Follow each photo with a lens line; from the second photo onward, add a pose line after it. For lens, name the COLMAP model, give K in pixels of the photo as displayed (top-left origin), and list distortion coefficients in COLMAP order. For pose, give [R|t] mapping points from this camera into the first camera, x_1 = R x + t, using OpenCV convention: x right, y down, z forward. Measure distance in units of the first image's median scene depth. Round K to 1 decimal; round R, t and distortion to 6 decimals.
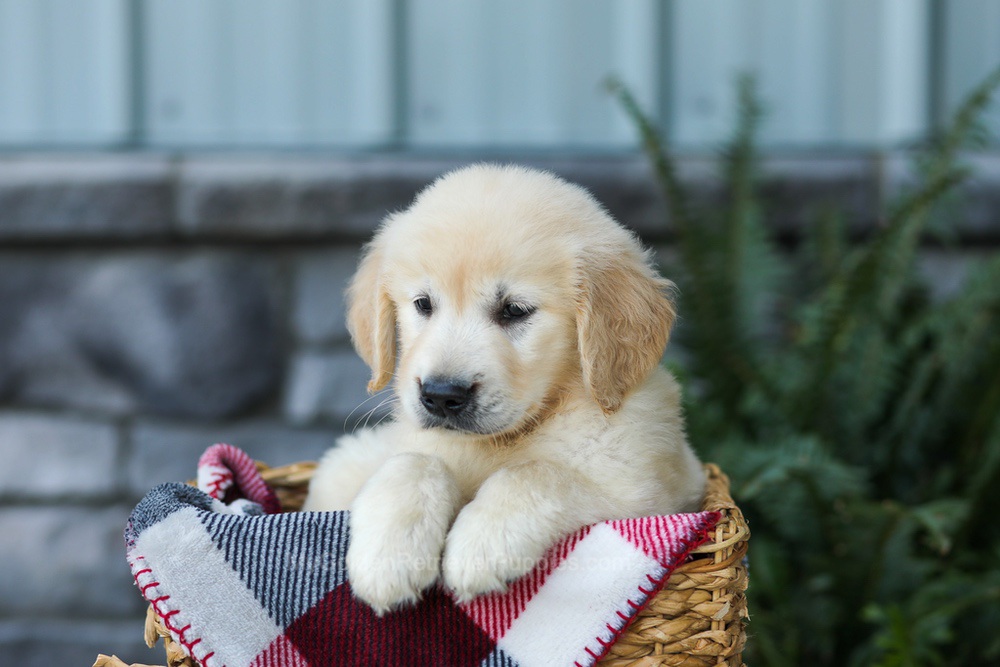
lens RADIAL K [[2657.6, 0, 503.3], [0, 2657.6, 332.6], [0, 0, 1]] dist [0.025841, 0.383012]
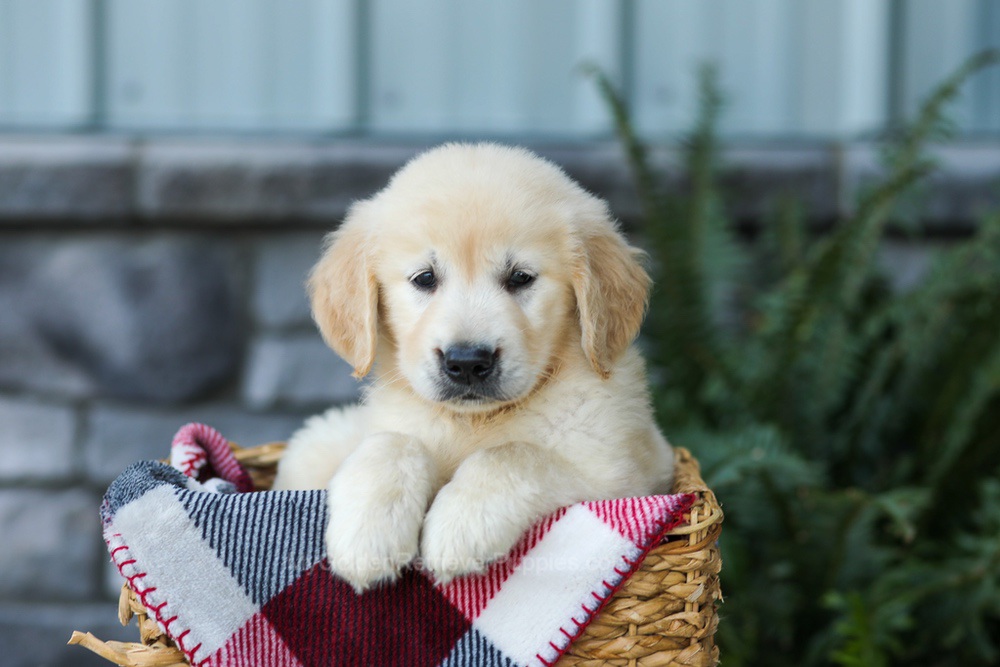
lens RADIAL K [[2657.6, 0, 503.3], [0, 2657.6, 332.6], [0, 0, 1]] dist [0.025841, 0.383012]
pose [[0.999698, 0.010342, 0.022312, -0.014290], [-0.010404, 0.999942, 0.002677, 0.004315], [-0.022283, -0.002908, 0.999747, -0.004504]]
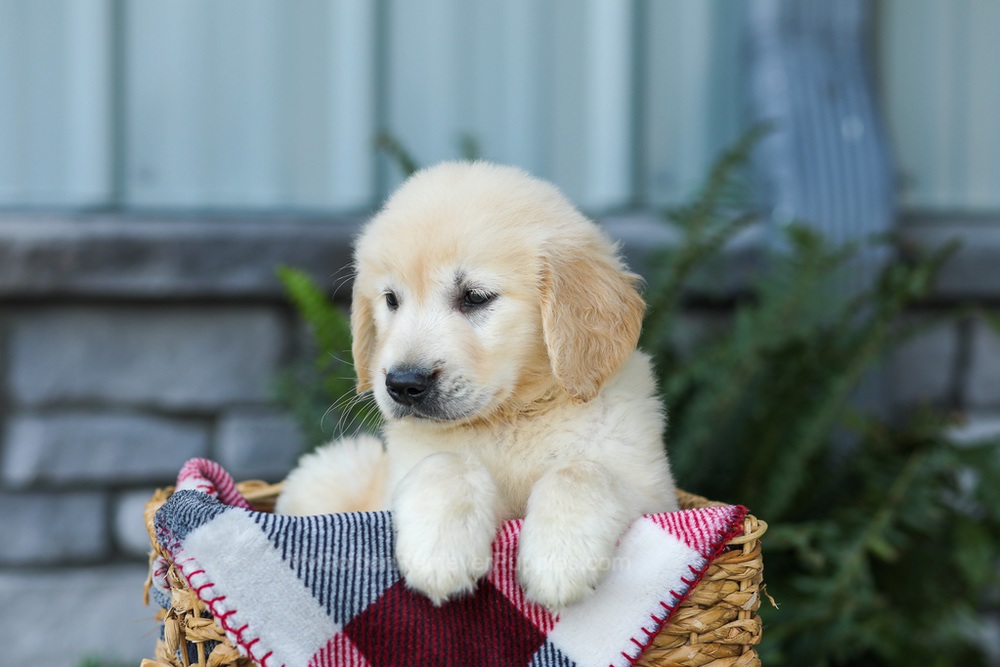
lens RADIAL K [[2661.4, 0, 502.7], [0, 2661.4, 333.7], [0, 0, 1]] dist [-0.053341, 0.424586]
pose [[0.974727, 0.000727, 0.223397, -0.246591], [0.009476, 0.998960, -0.044596, 0.046359], [-0.223197, 0.045585, 0.973707, 0.005713]]
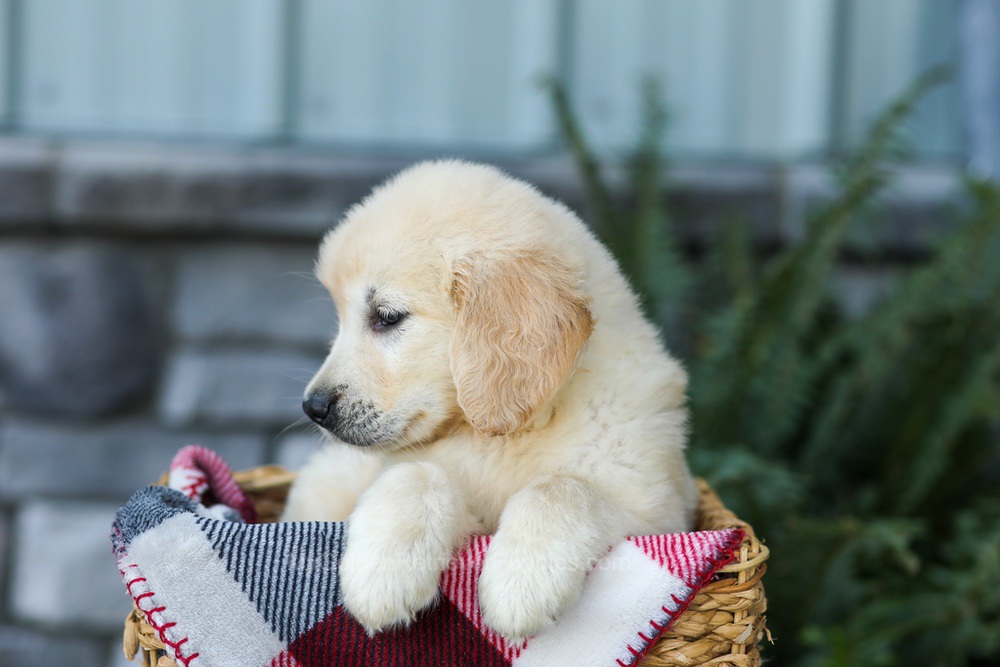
lens RADIAL K [[2684.5, 0, 525.8], [0, 2684.5, 331.8], [0, 0, 1]] dist [-0.023992, 0.170369]
pose [[0.994840, 0.028917, 0.097246, -0.093907], [-0.028623, 0.999581, -0.004417, 0.002616], [-0.097333, 0.001611, 0.995251, 0.046777]]
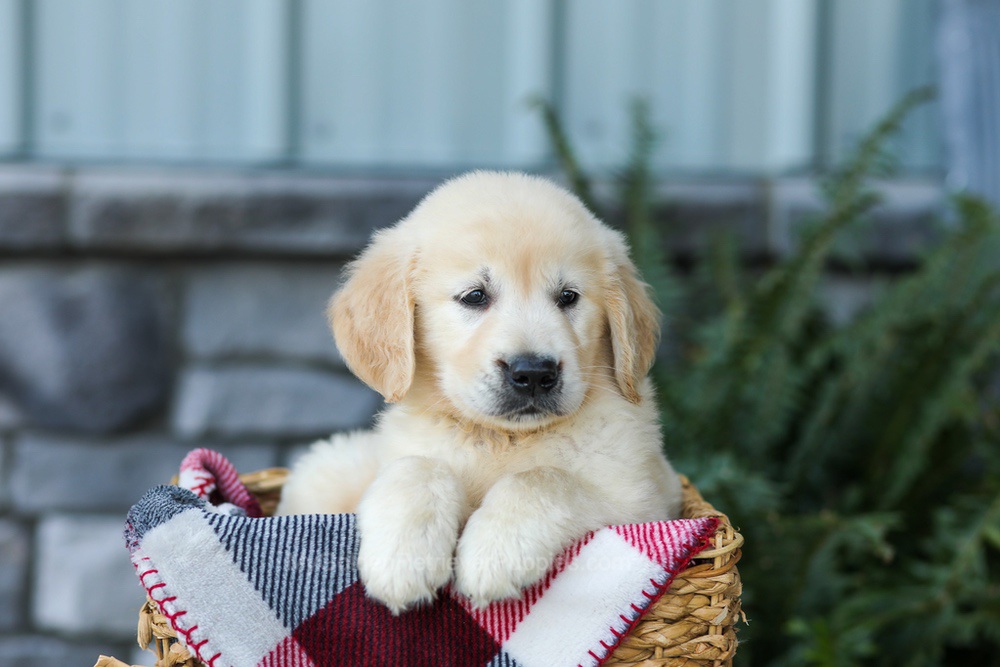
lens RADIAL K [[2657.1, 0, 497.6], [0, 2657.1, 358.2], [0, 0, 1]] dist [0.001422, 0.566107]
pose [[0.996473, 0.014503, 0.082653, -0.089022], [-0.014309, 0.999893, -0.002940, 0.010478], [-0.082687, 0.001747, 0.996574, -0.006458]]
